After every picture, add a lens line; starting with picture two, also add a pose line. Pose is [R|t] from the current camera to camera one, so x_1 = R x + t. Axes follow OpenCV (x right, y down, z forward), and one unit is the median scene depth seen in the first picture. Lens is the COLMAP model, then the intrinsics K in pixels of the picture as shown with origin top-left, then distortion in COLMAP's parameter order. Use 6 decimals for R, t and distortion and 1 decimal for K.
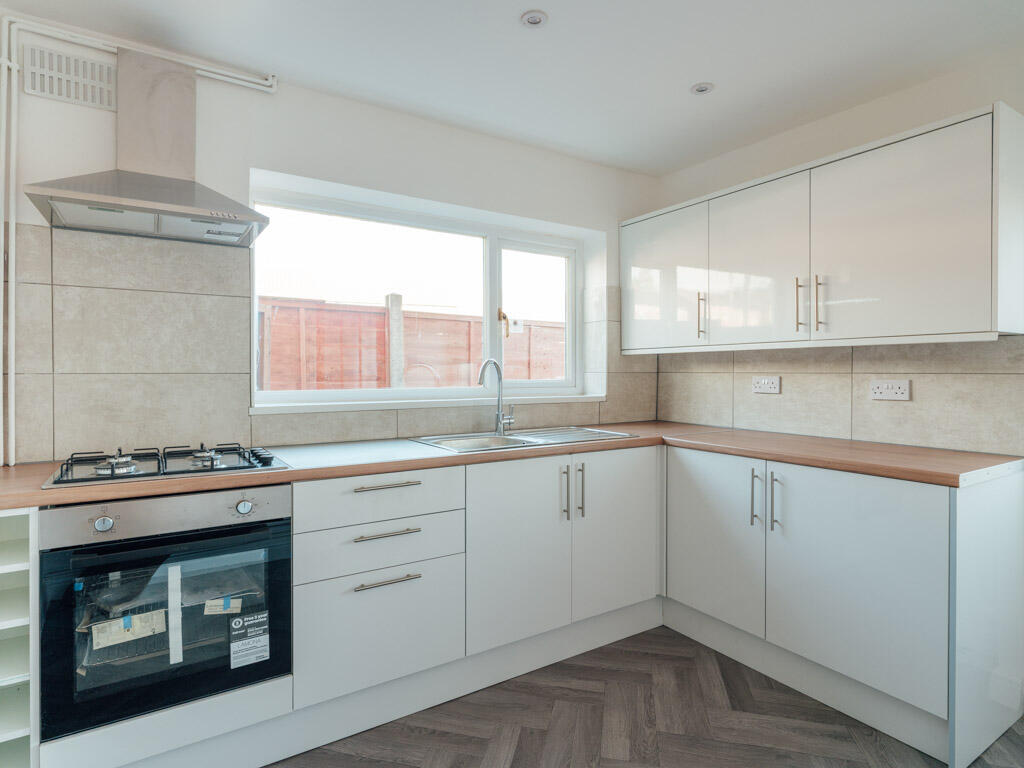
lens RADIAL K [[578.8, 0, 515.6], [0, 578.8, 379.2], [0, 0, 1]] dist [0.002964, -0.000064]
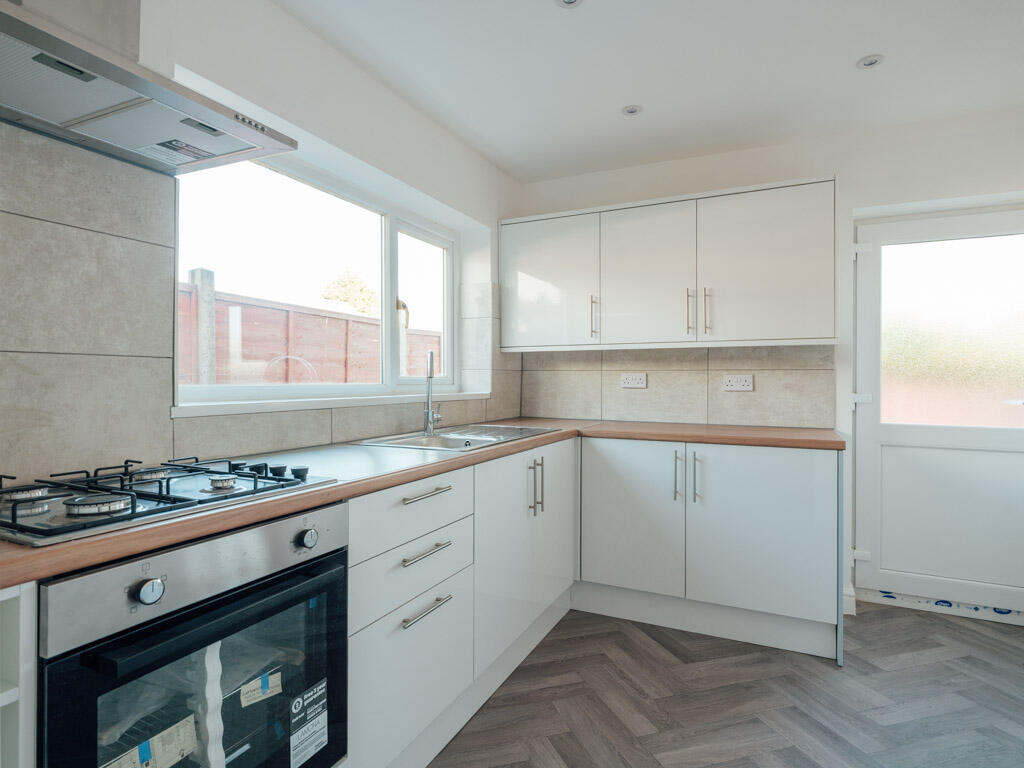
lens RADIAL K [[578.8, 0, 513.4], [0, 578.8, 379.8], [0, 0, 1]] dist [0.002964, -0.000064]
pose [[0.850123, 0.002277, 0.526580, -0.474769], [0.004837, 0.999915, -0.012132, 0.026503], [-0.526563, 0.012861, 0.850039, 0.194478]]
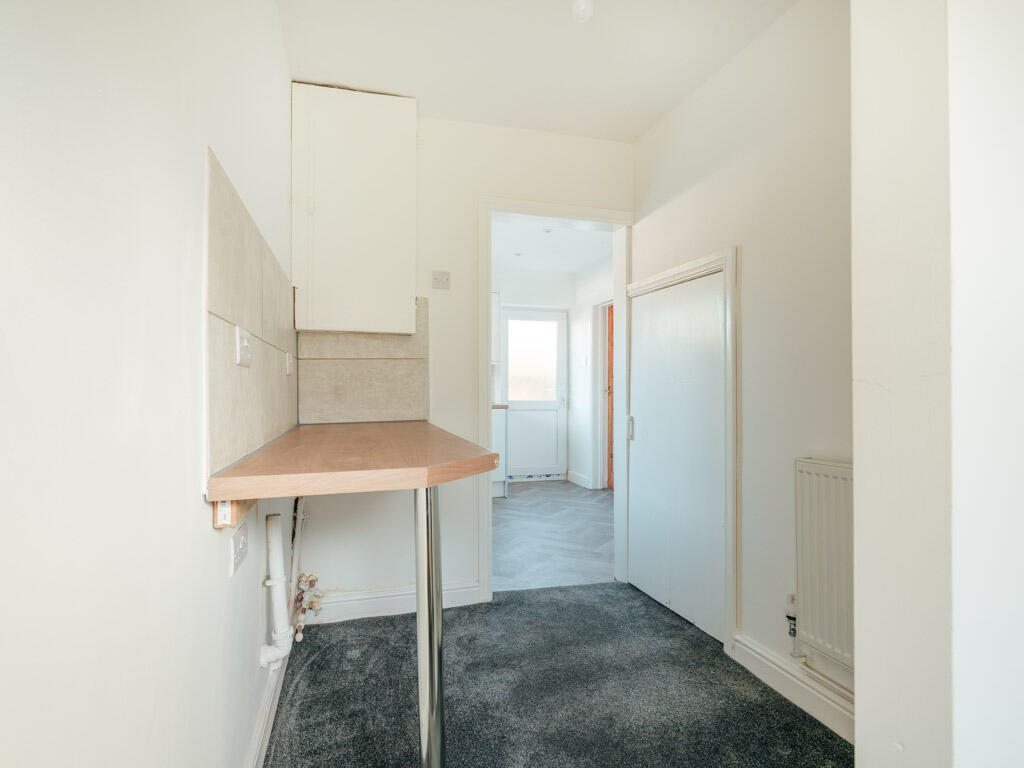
lens RADIAL K [[578.8, 0, 514.7], [0, 578.8, 383.2], [0, 0, 1]] dist [0.002964, -0.000064]
pose [[0.289111, -0.007410, 0.957267, -1.894379], [0.010721, 0.999932, 0.004503, 0.004121], [-0.957235, 0.008961, 0.289171, -0.013762]]
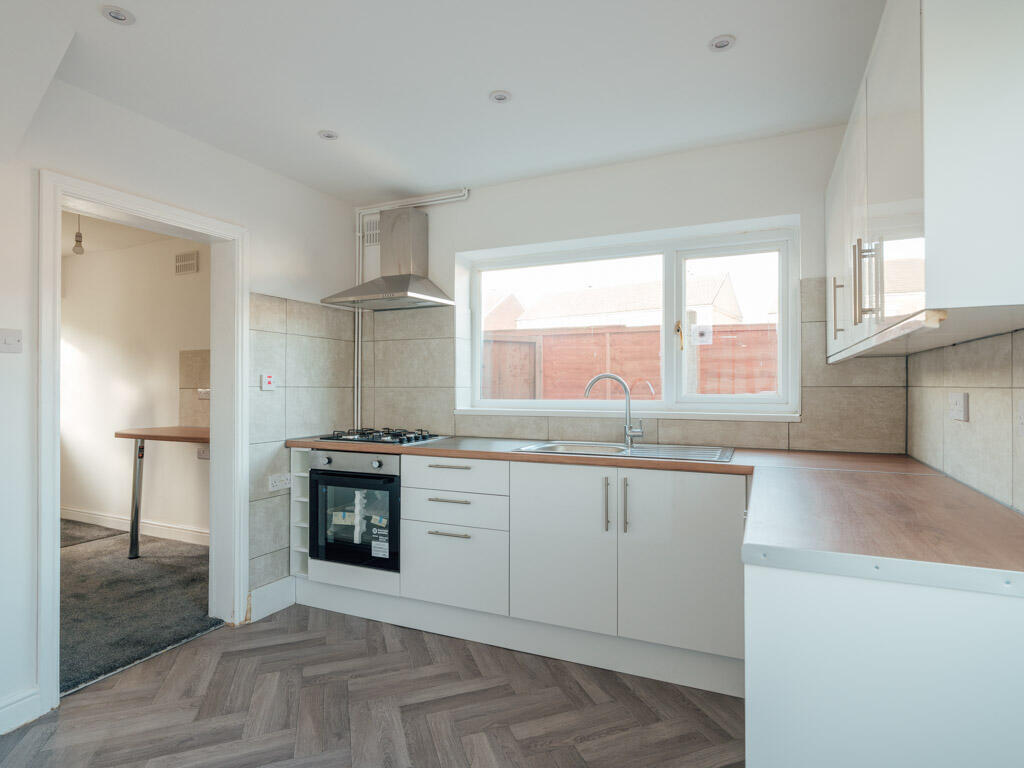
lens RADIAL K [[578.8, 0, 508.4], [0, 578.8, 384.7], [0, 0, 1]] dist [0.002964, -0.000064]
pose [[0.513105, -0.002582, -0.858322, 0.921070], [-0.009290, 0.999920, -0.008562, -0.004806], [0.858276, 0.012367, 0.513040, 0.336936]]
